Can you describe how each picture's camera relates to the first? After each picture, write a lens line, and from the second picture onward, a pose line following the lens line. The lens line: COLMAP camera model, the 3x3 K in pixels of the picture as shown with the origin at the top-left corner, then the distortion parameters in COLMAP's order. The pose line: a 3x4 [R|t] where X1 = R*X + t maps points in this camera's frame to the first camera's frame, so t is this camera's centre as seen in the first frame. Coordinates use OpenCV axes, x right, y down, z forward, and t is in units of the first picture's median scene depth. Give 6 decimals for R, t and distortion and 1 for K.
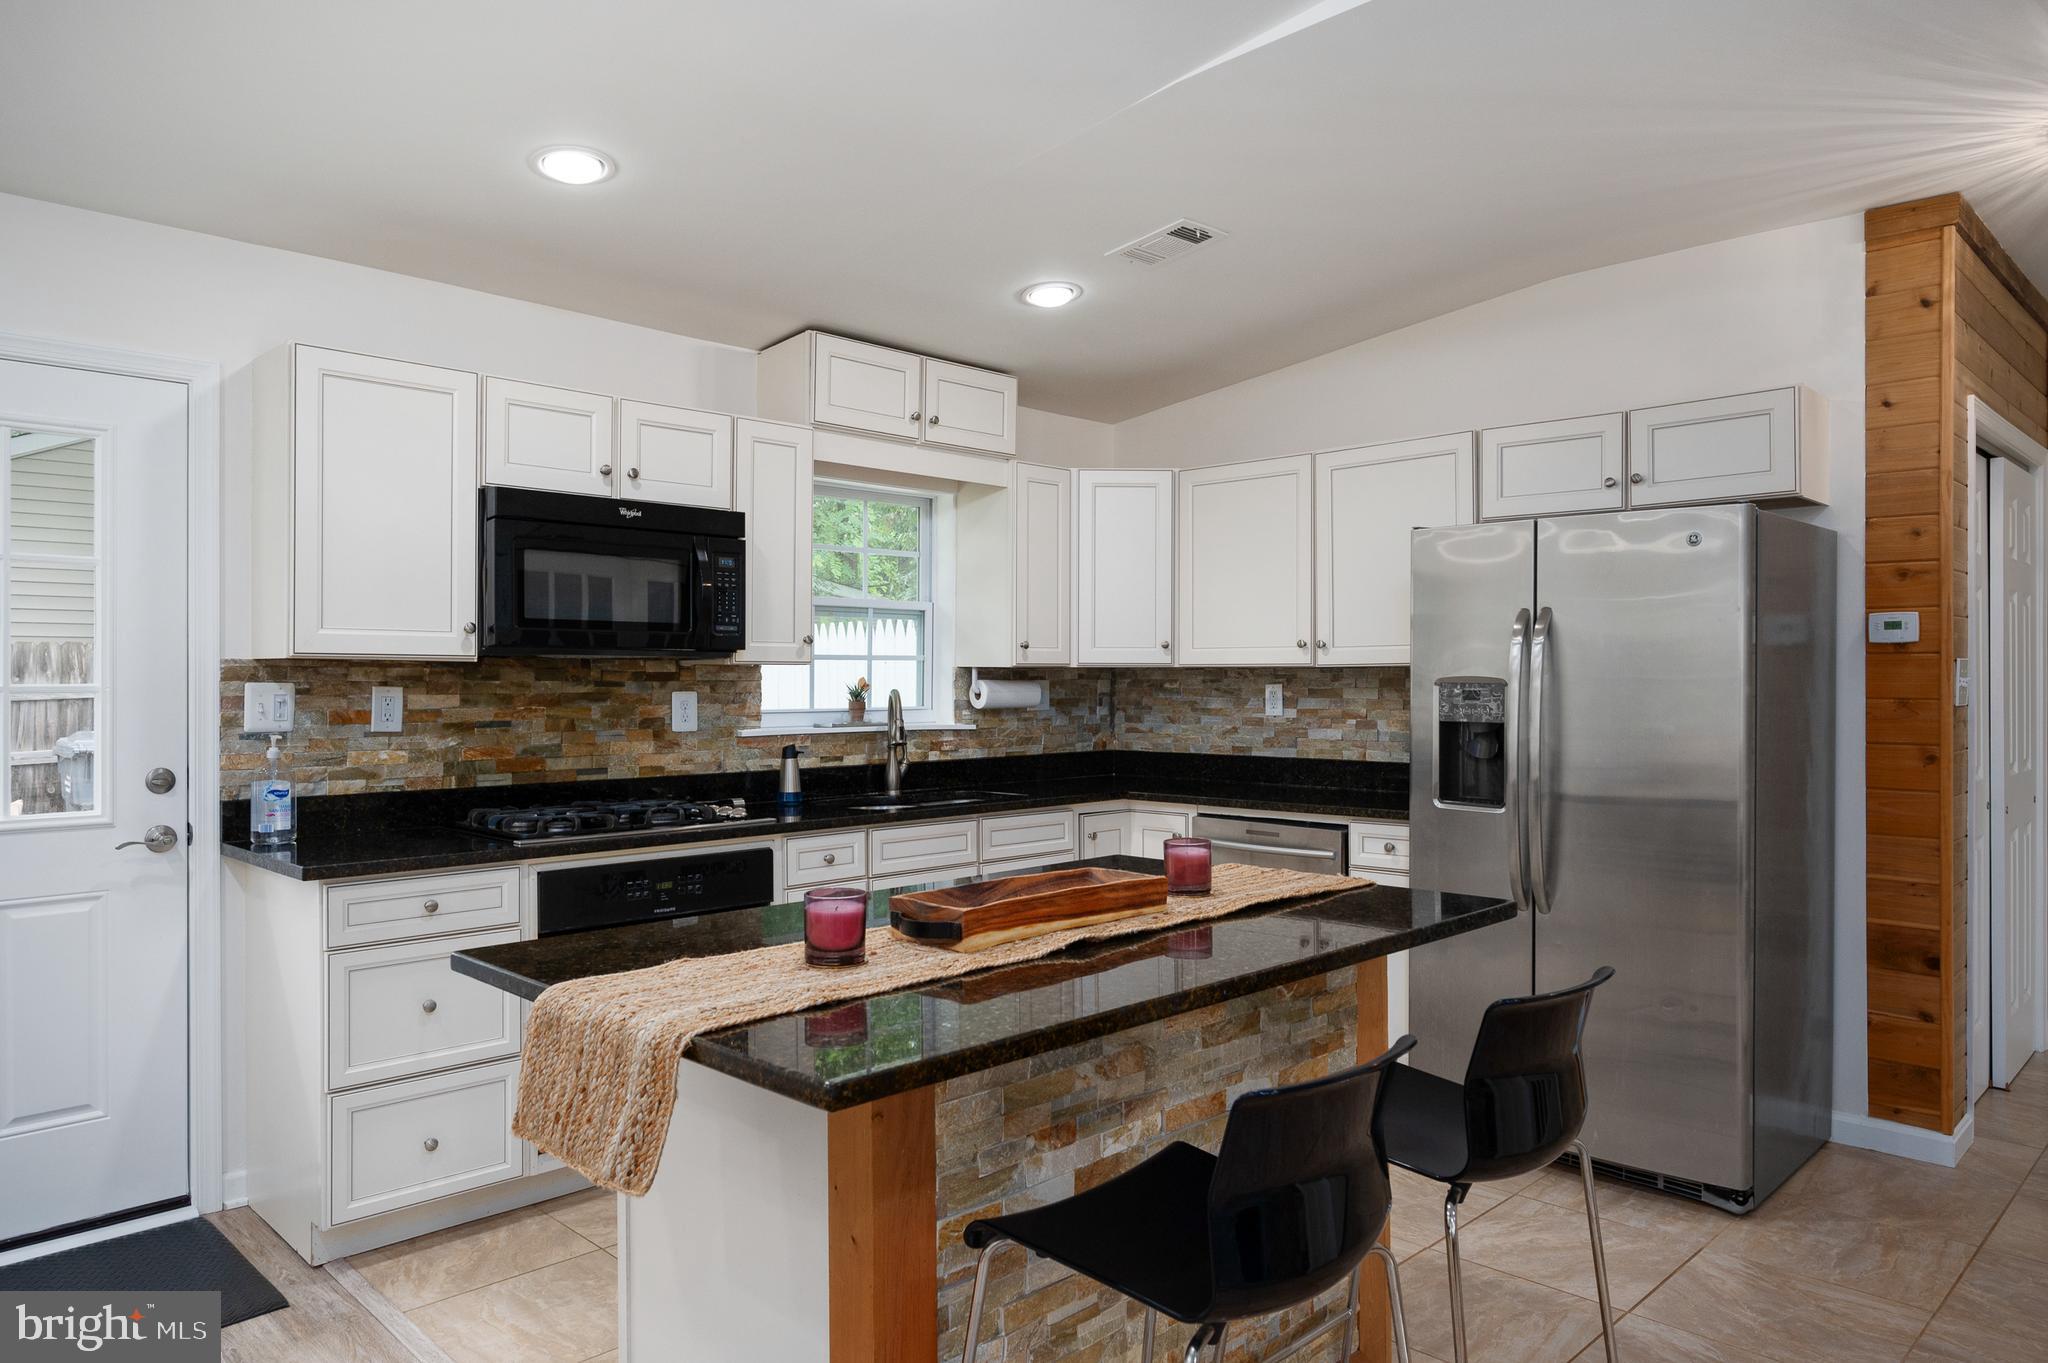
lens RADIAL K [[1337.3, 0, 1039.4], [0, 1337.3, 675.3], [0, 0, 1]] dist [-0.007730, 0.005502]
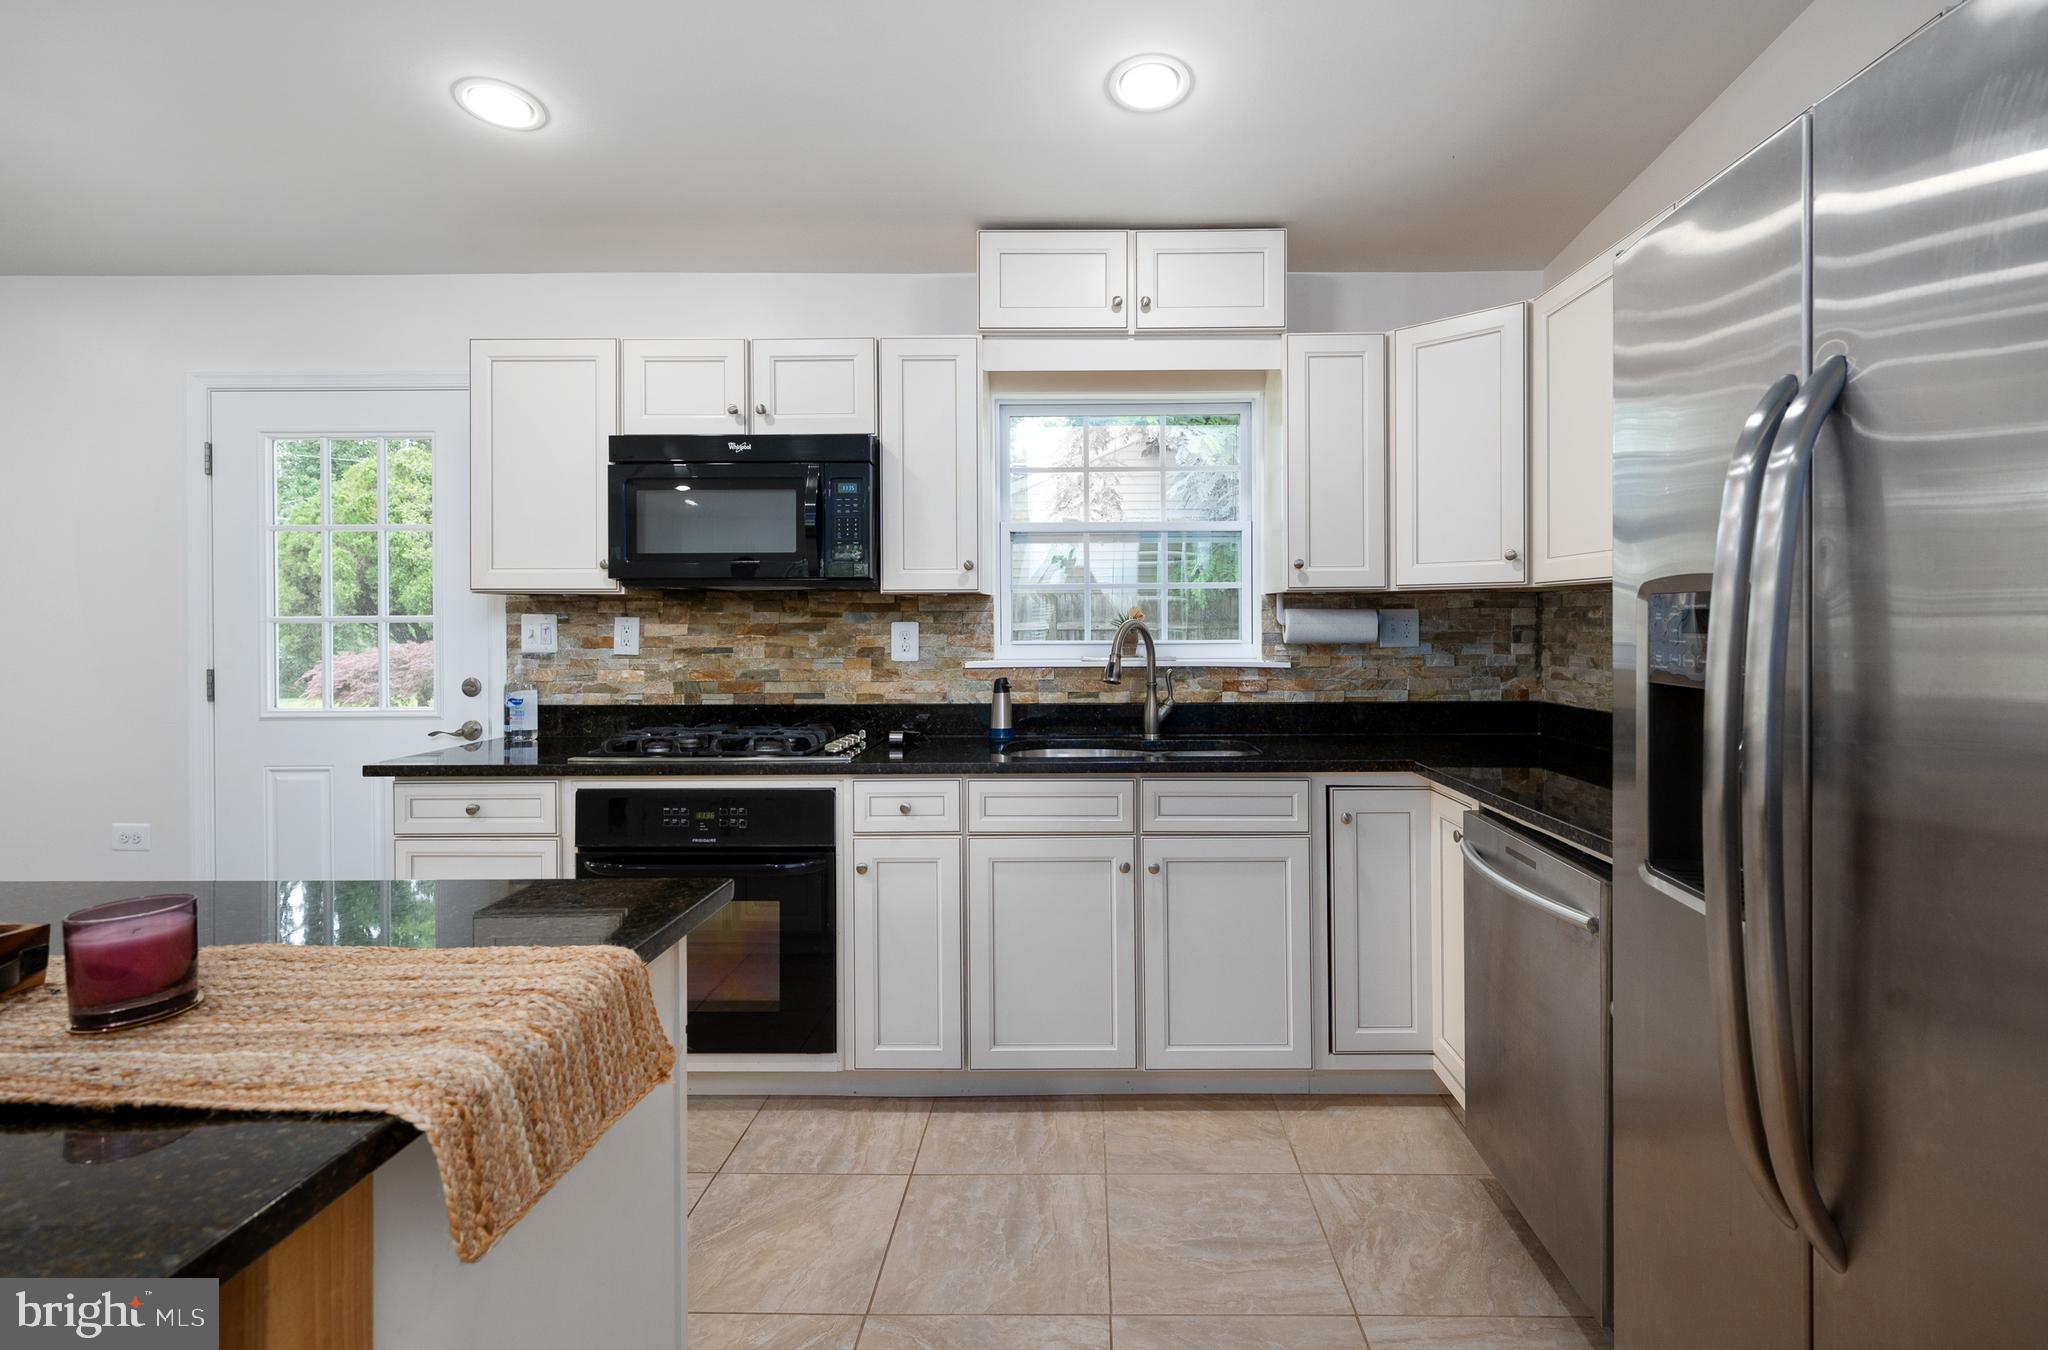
lens RADIAL K [[962.2, 0, 1073.2], [0, 962.2, 621.7], [0, 0, 1]] dist [0.001460, -0.001285]
pose [[0.693849, -0.002413, -0.720117, 0.380263], [0.005985, 0.999979, 0.002416, 0.011720], [0.720096, -0.005986, 0.693849, 0.628077]]
